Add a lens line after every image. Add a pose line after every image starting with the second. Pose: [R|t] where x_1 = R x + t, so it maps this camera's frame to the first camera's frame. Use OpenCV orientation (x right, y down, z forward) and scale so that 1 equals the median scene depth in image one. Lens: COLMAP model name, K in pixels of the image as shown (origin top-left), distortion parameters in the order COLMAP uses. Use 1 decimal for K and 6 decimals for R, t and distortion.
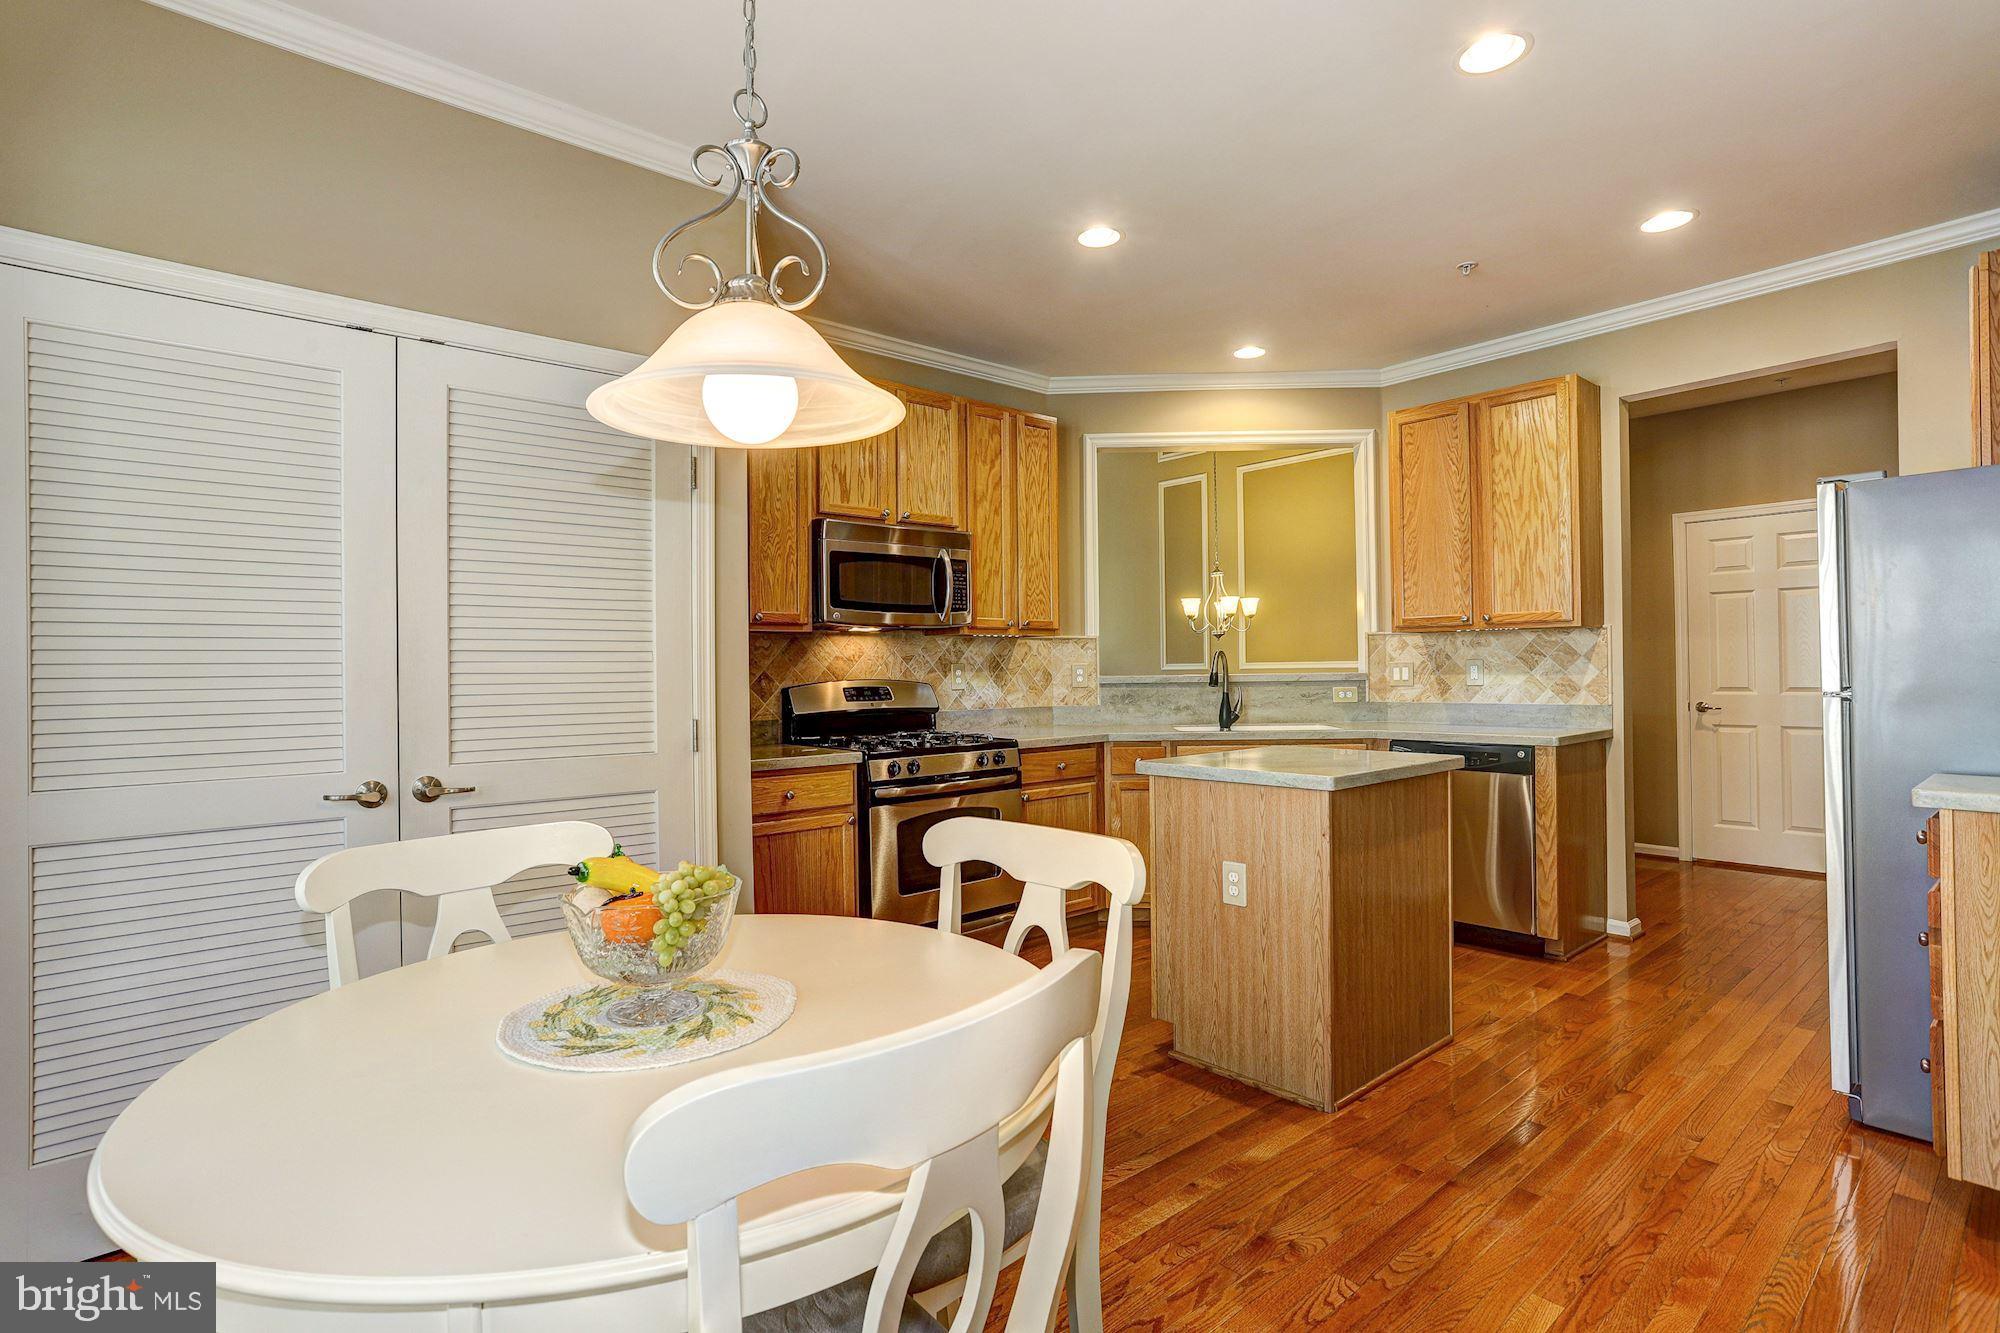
lens RADIAL K [[973.5, 0, 994.0], [0, 973.5, 664.3], [0, 0, 1]] dist [-0.039517, 0.022268]
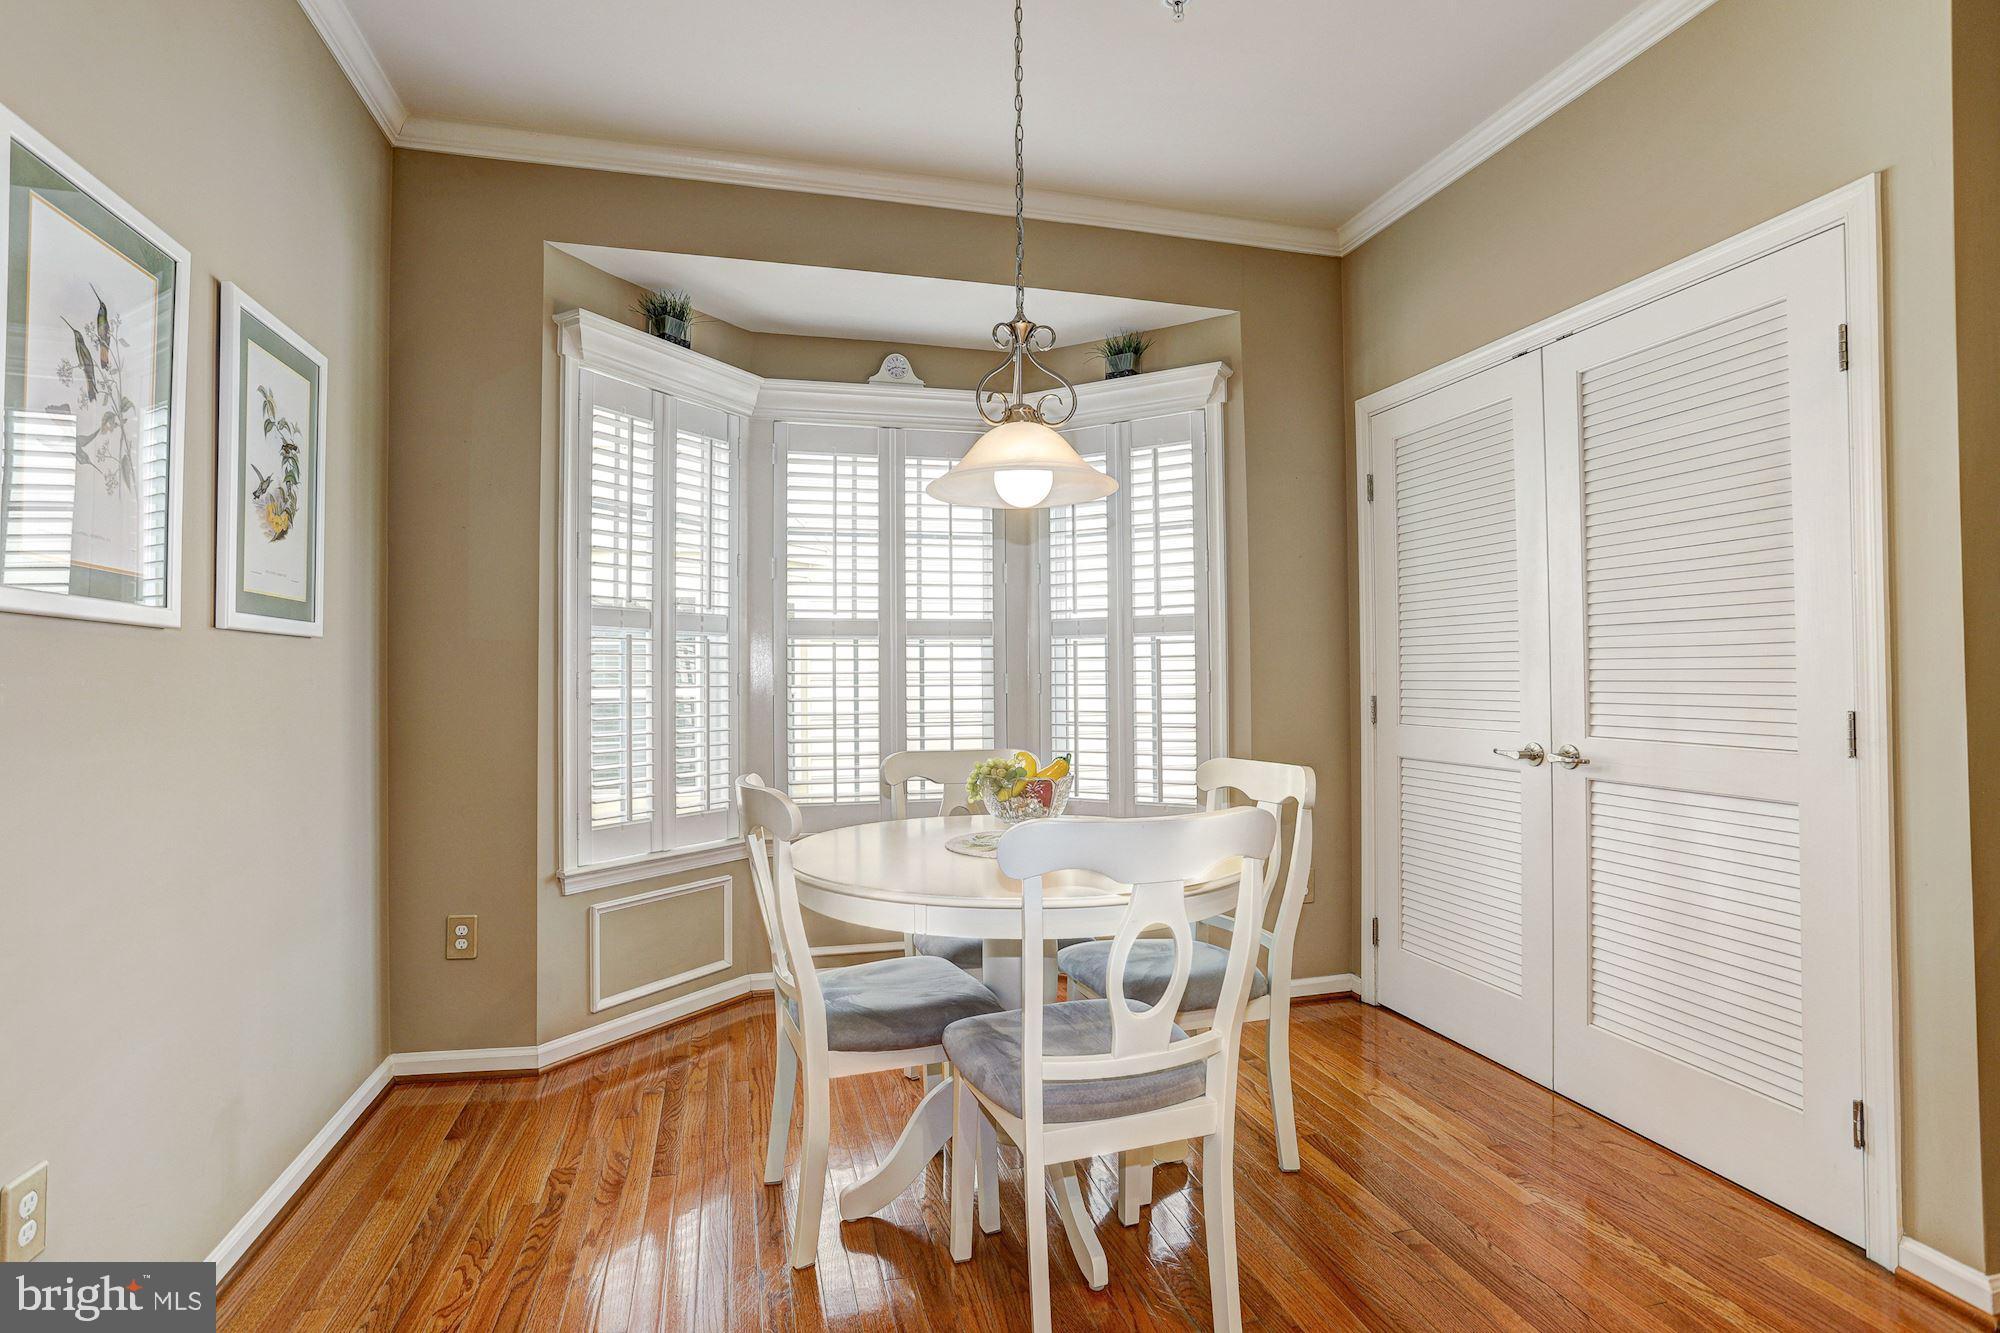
lens RADIAL K [[989.1, 0, 996.3], [0, 989.1, 667.5], [0, 0, 1]] dist [-0.051545, 0.025110]
pose [[-0.431790, 0.006815, -0.901948, 0.373898], [0.016898, 0.999857, -0.000535, 0.011415], [0.901816, -0.015472, -0.431844, 0.505293]]
